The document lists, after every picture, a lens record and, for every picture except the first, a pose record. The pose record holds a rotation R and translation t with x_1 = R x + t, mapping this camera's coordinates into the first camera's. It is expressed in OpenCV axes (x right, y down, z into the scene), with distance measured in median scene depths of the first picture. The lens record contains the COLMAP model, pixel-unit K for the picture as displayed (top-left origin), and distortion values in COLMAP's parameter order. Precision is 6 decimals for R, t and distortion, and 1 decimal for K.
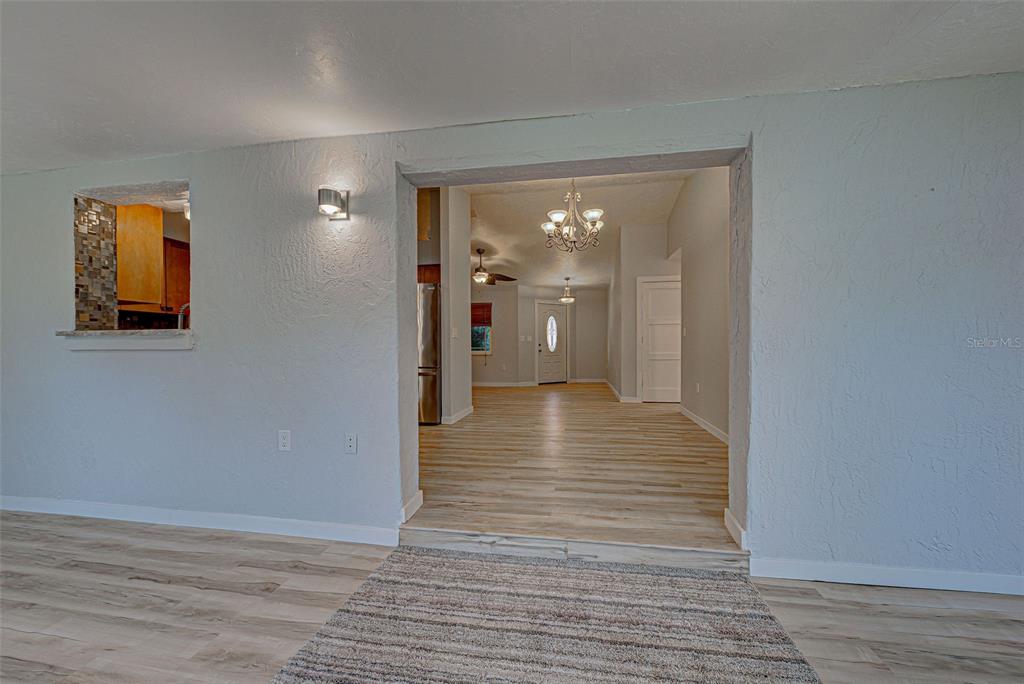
lens RADIAL K [[399.0, 0, 521.8], [0, 399.0, 342.4], [0, 0, 1]] dist [0.007841, -0.004750]
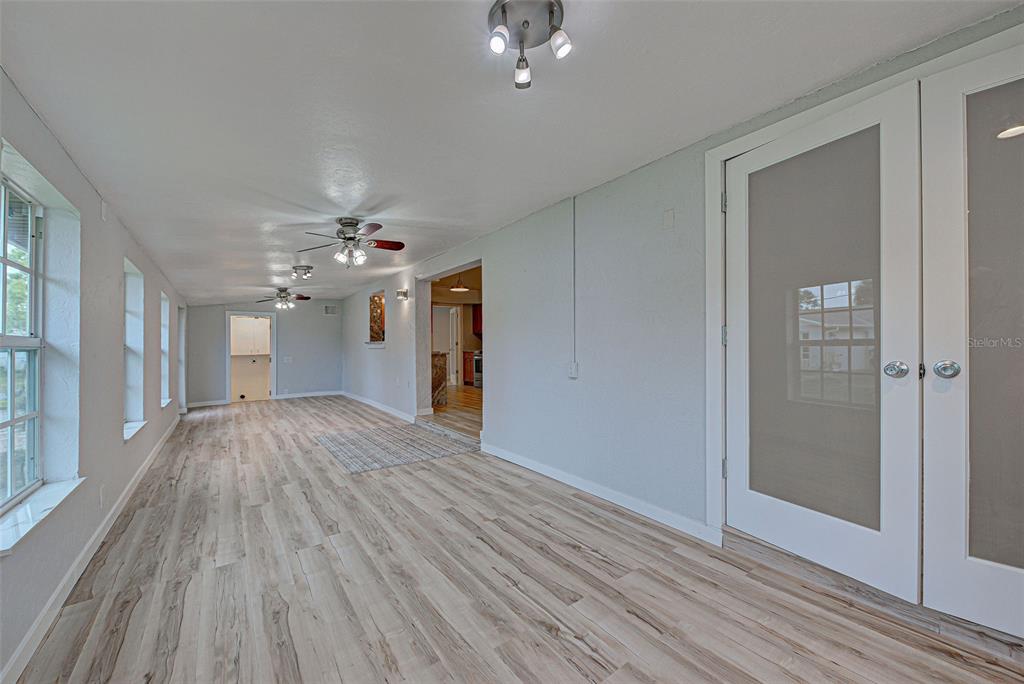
lens RADIAL K [[399.0, 0, 519.5], [0, 399.0, 344.3], [0, 0, 1]] dist [0.007841, -0.004750]
pose [[0.717597, -0.000435, -0.696459, 4.484820], [-0.001151, 0.999998, -0.001811, -0.015559], [0.696458, 0.002101, 0.717595, -0.900130]]
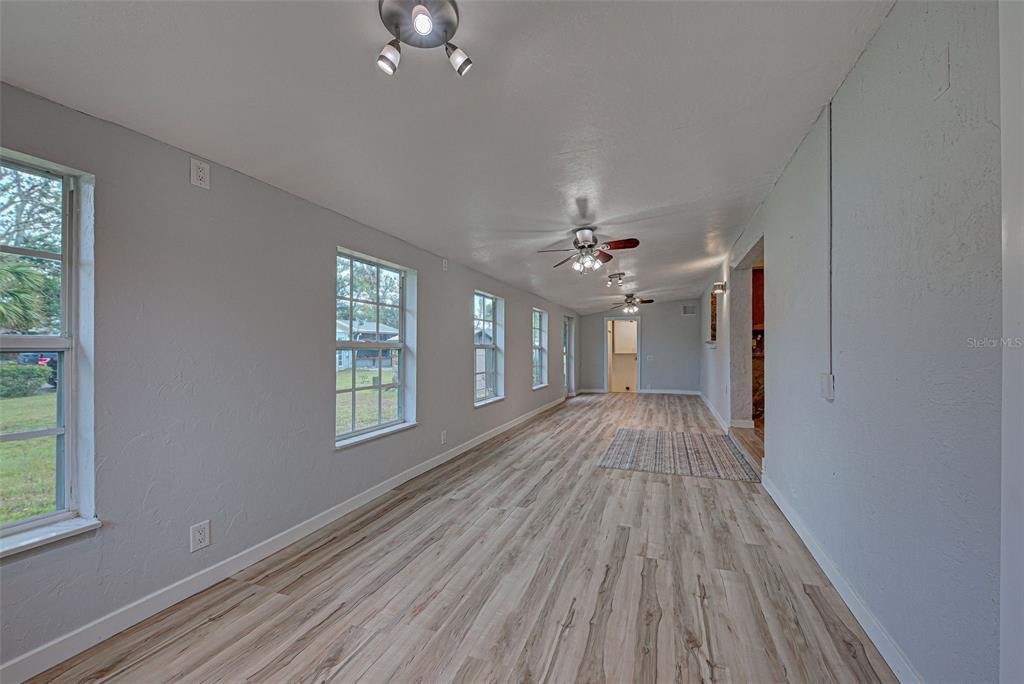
lens RADIAL K [[399.0, 0, 523.1], [0, 399.0, 349.5], [0, 0, 1]] dist [0.007841, -0.004750]
pose [[-0.187292, 0.013602, -0.982210, 4.779048], [0.002991, 0.999907, 0.013276, -0.031066], [0.982300, -0.000451, -0.187315, 0.619225]]
